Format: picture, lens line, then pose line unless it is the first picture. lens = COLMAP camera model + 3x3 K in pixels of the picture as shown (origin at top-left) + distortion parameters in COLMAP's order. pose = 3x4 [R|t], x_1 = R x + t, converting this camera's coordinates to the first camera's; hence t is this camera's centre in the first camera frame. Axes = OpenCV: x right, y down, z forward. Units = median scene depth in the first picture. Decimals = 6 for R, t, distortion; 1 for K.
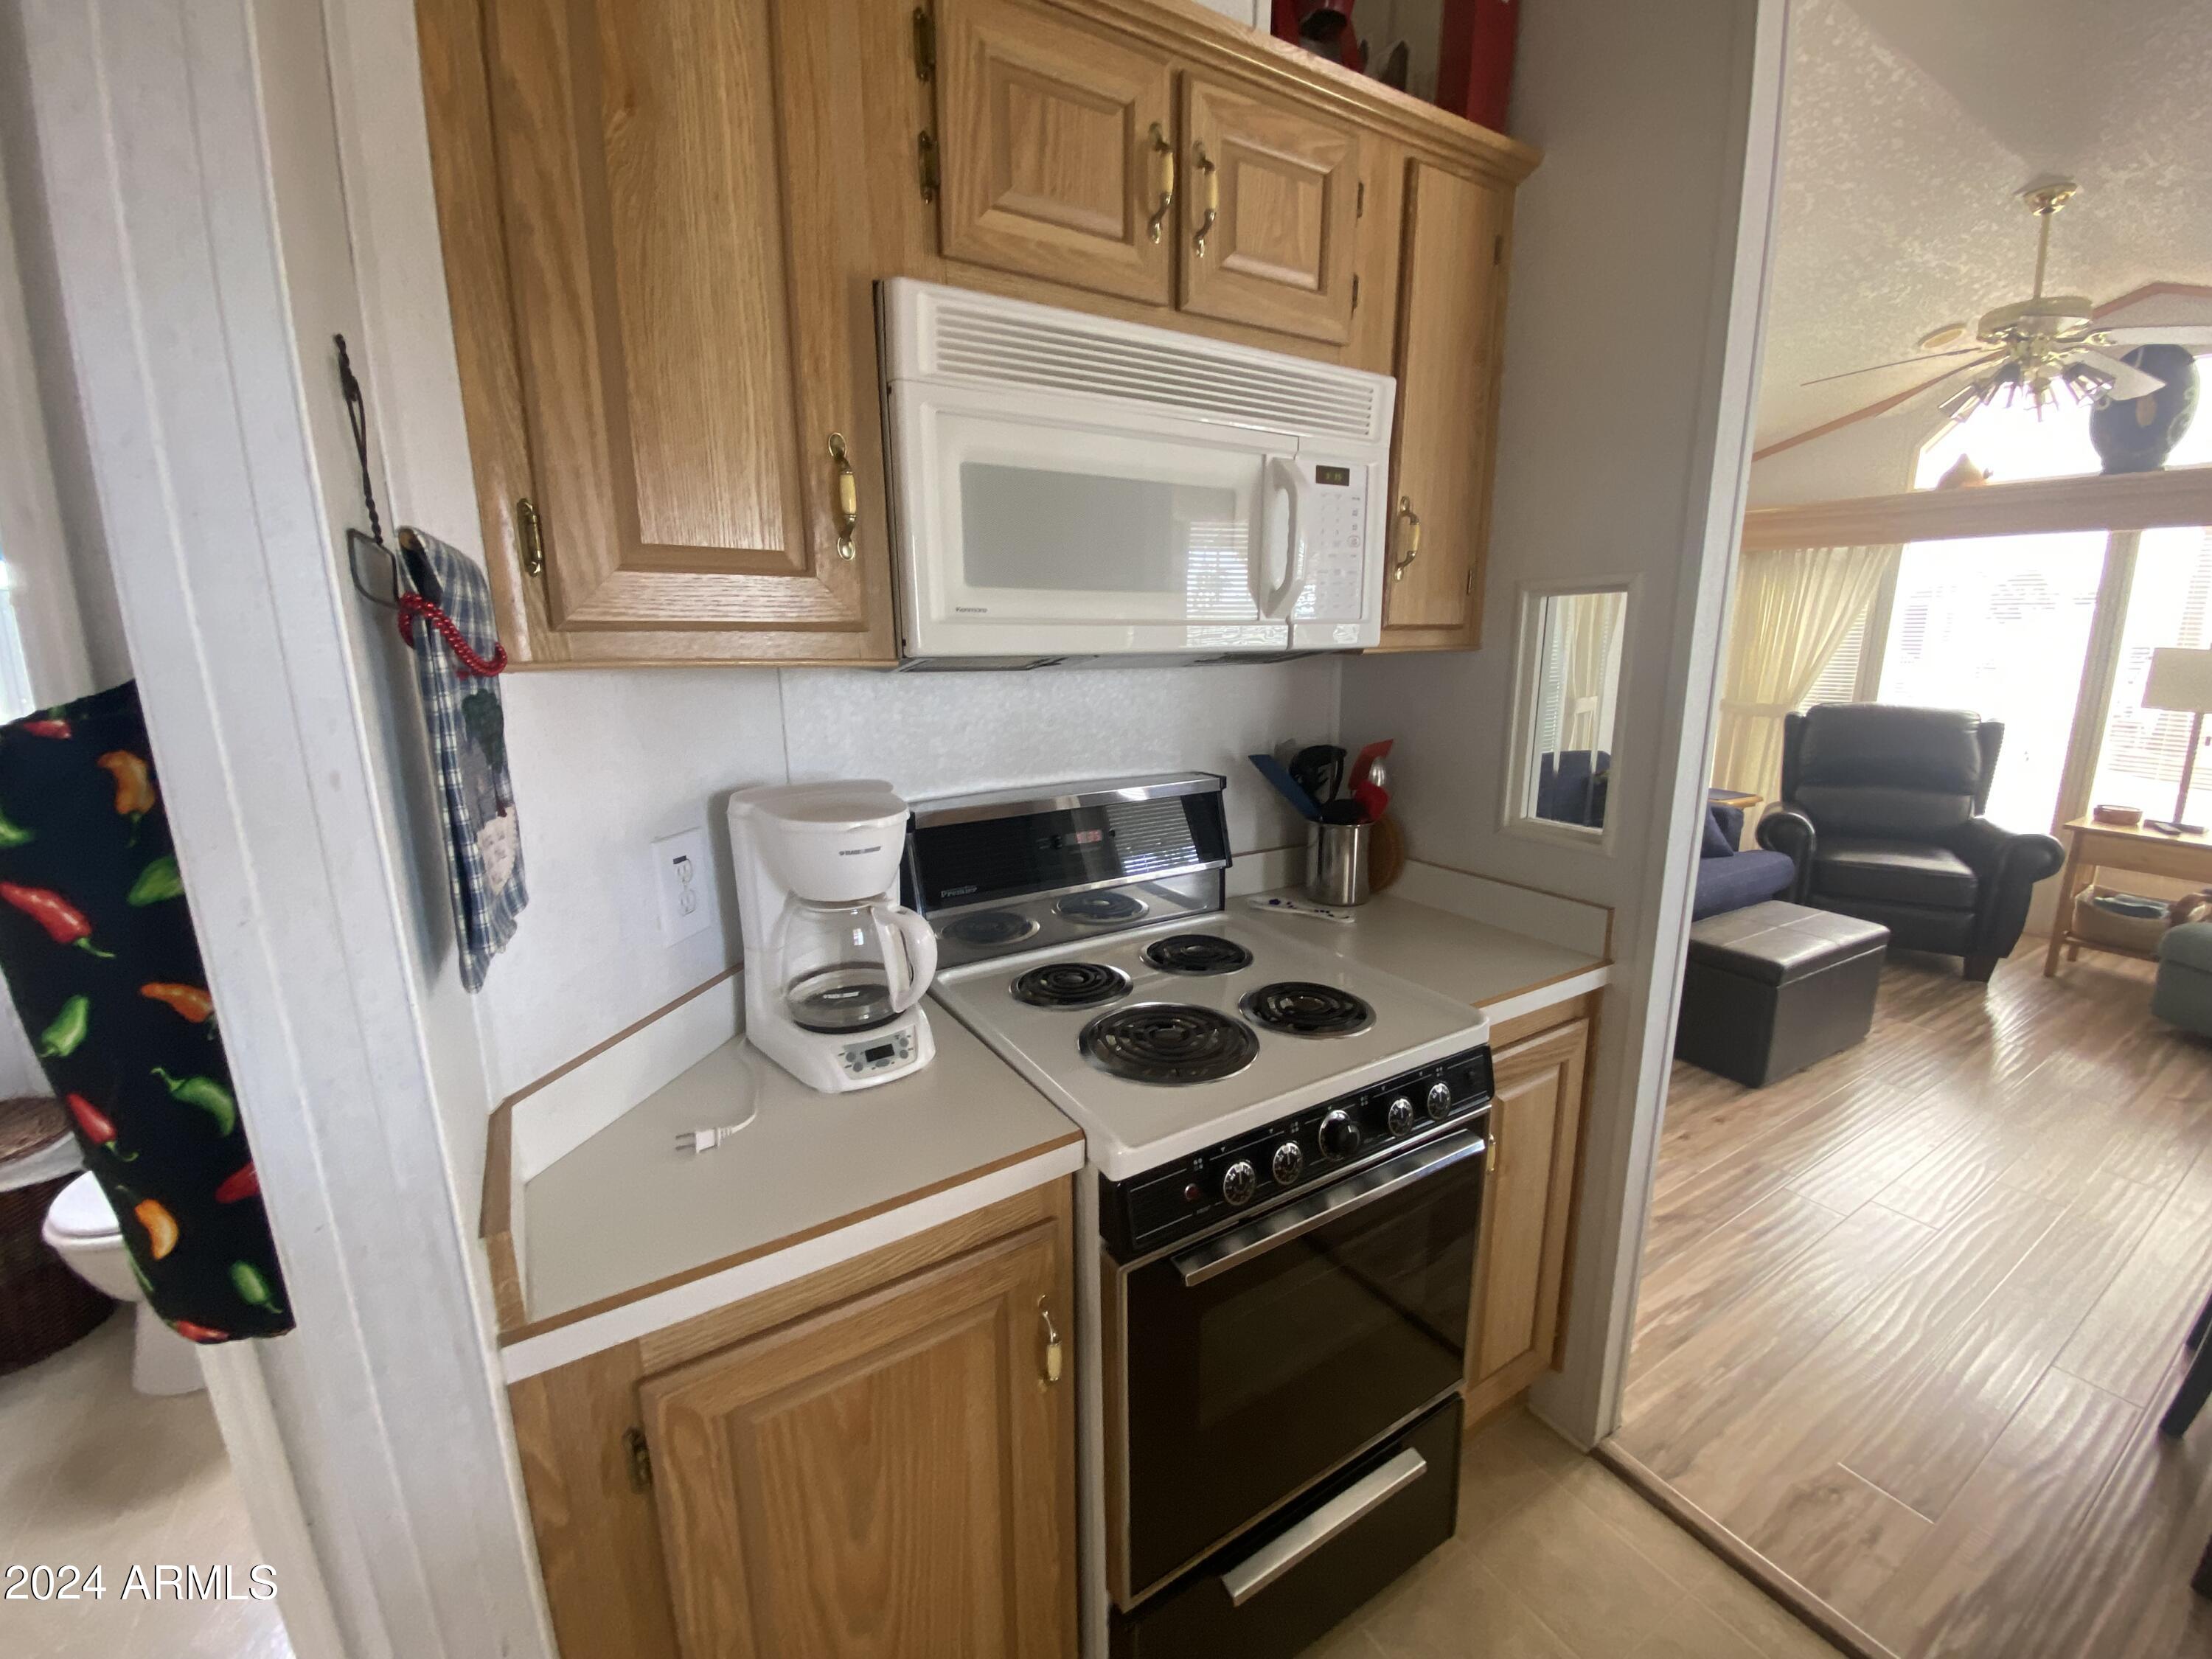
lens RADIAL K [[884.6, 0, 1109.3], [0, 884.6, 826.2], [0, 0, 1]] dist [0.024181, -0.022677]
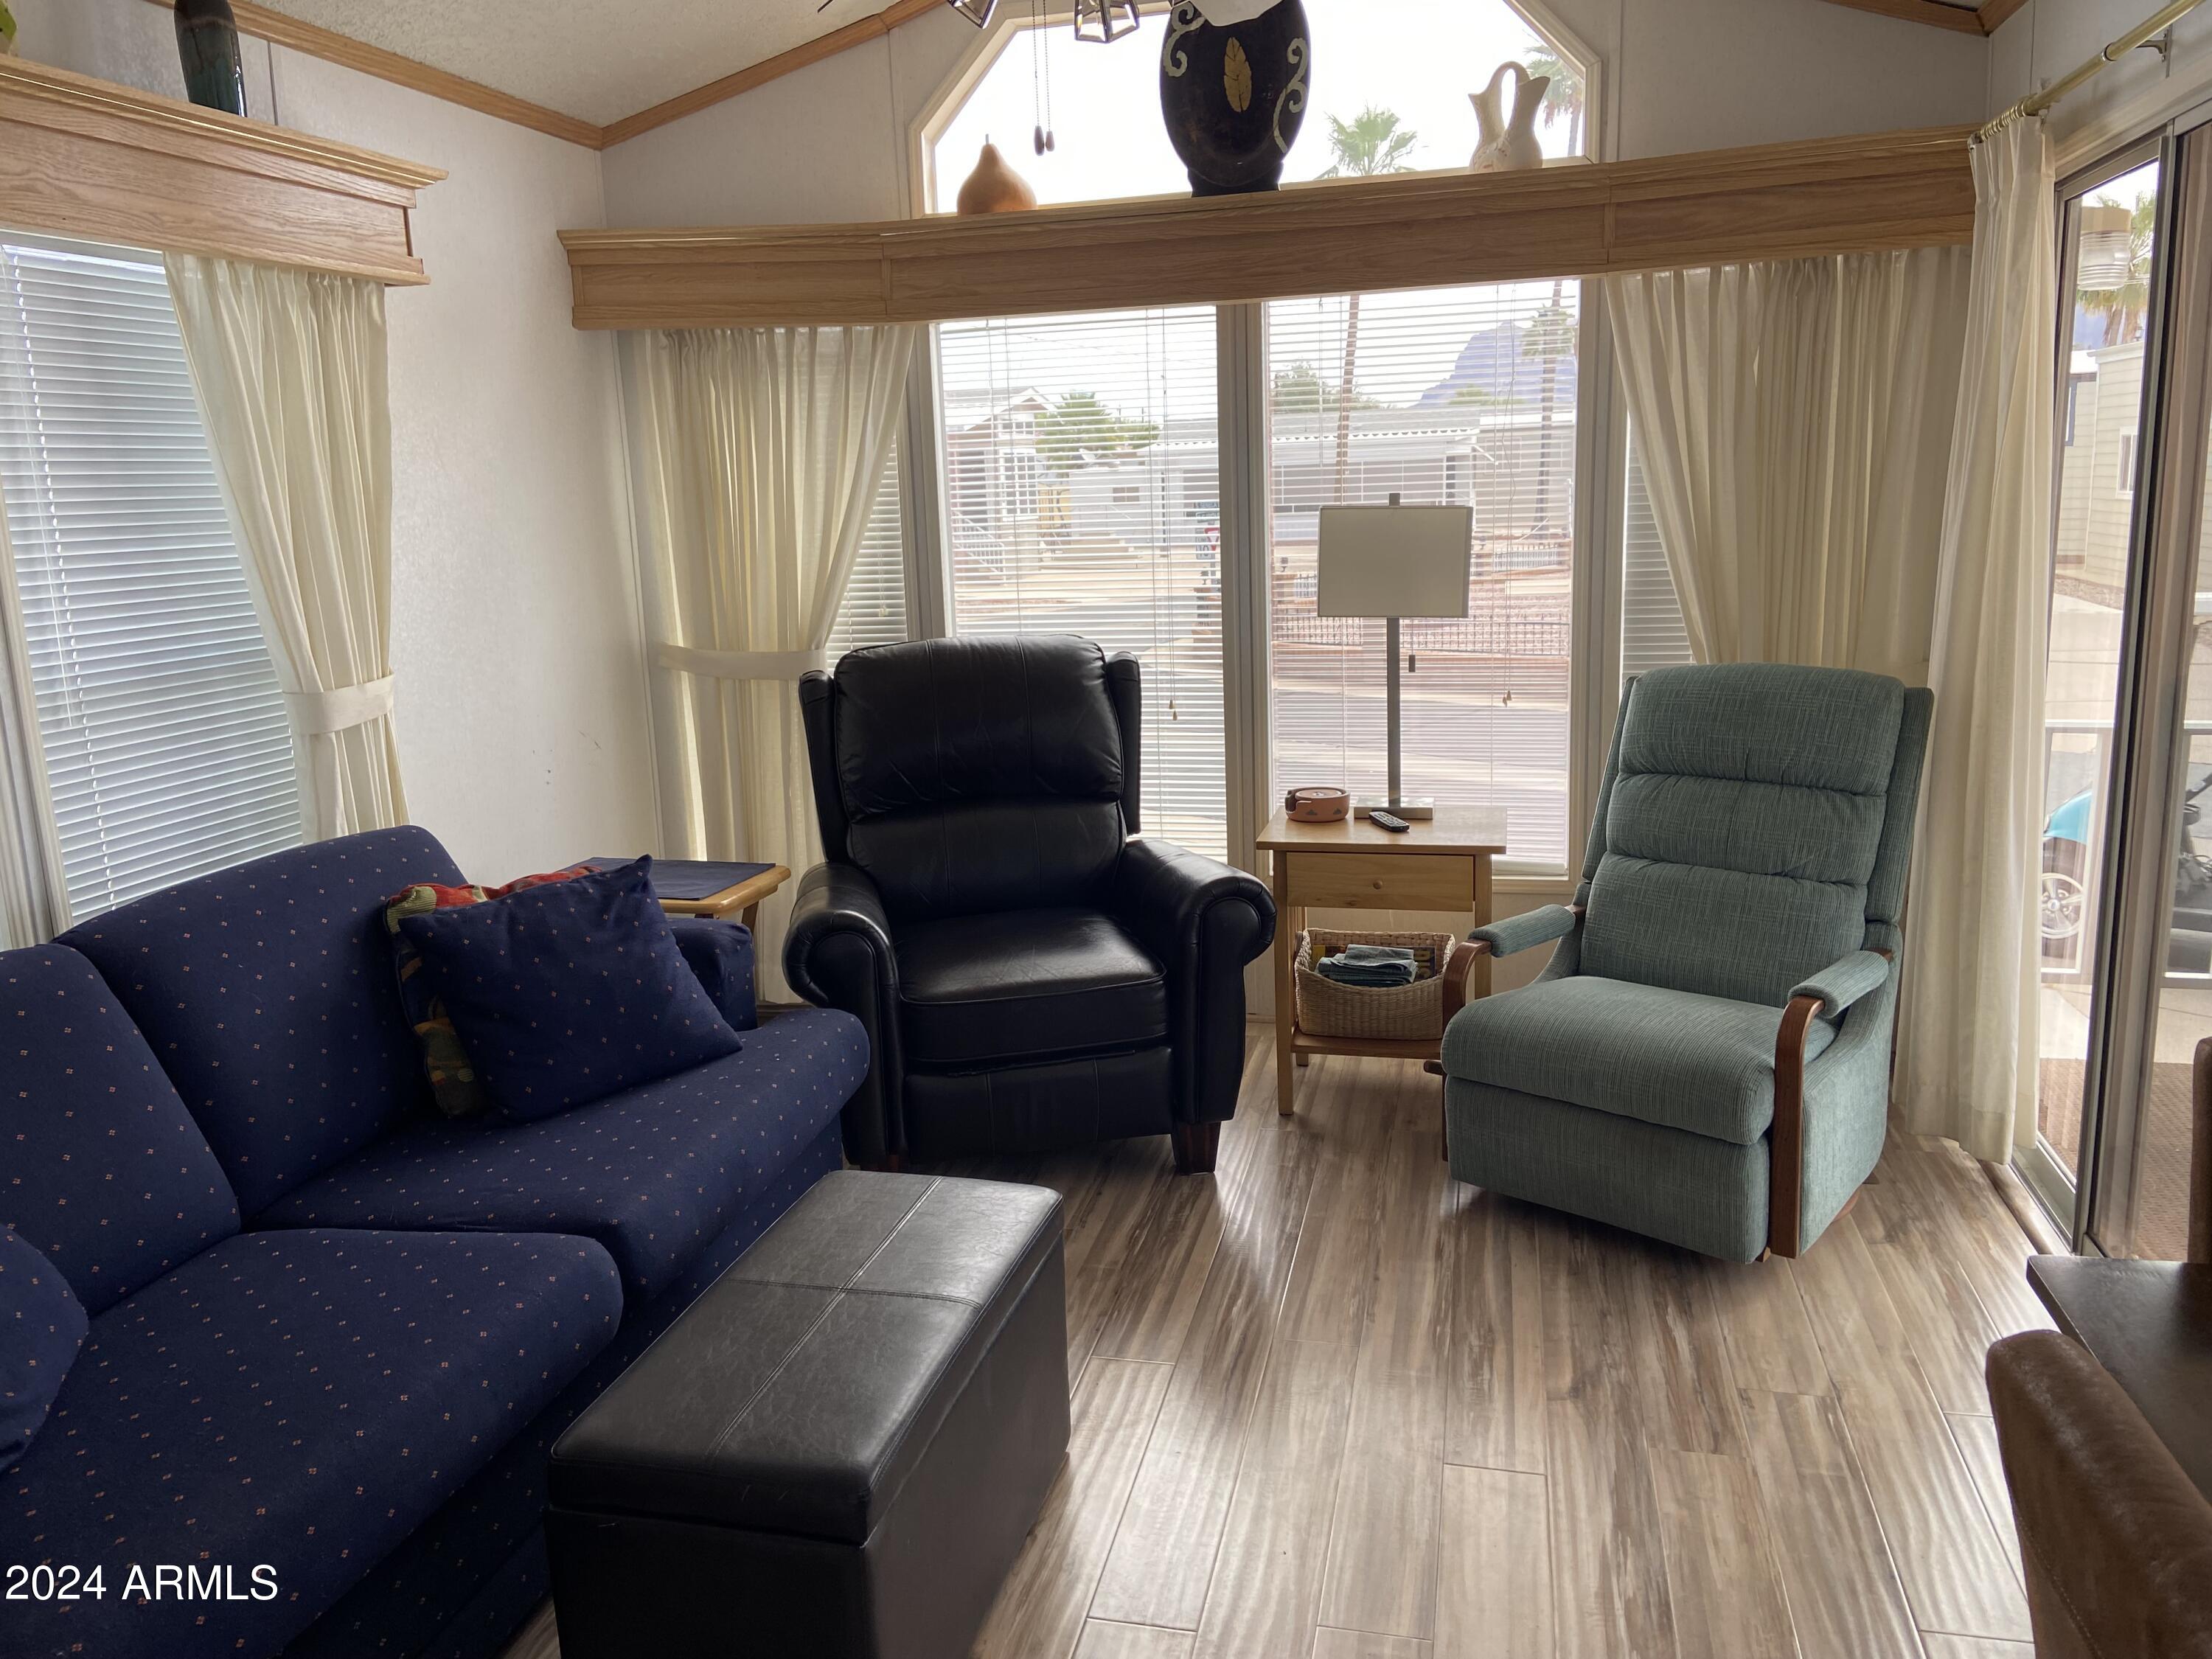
lens RADIAL K [[1643.4, 0, 1106.0], [0, 1643.4, 829.5], [0, 0, 1]] dist [0.103883, -0.122936]
pose [[0.693139, -0.165437, 0.701562, 0.289791], [0.180548, 0.982125, 0.053217, -0.074409], [-0.697826, 0.089779, 0.710618, 0.322833]]
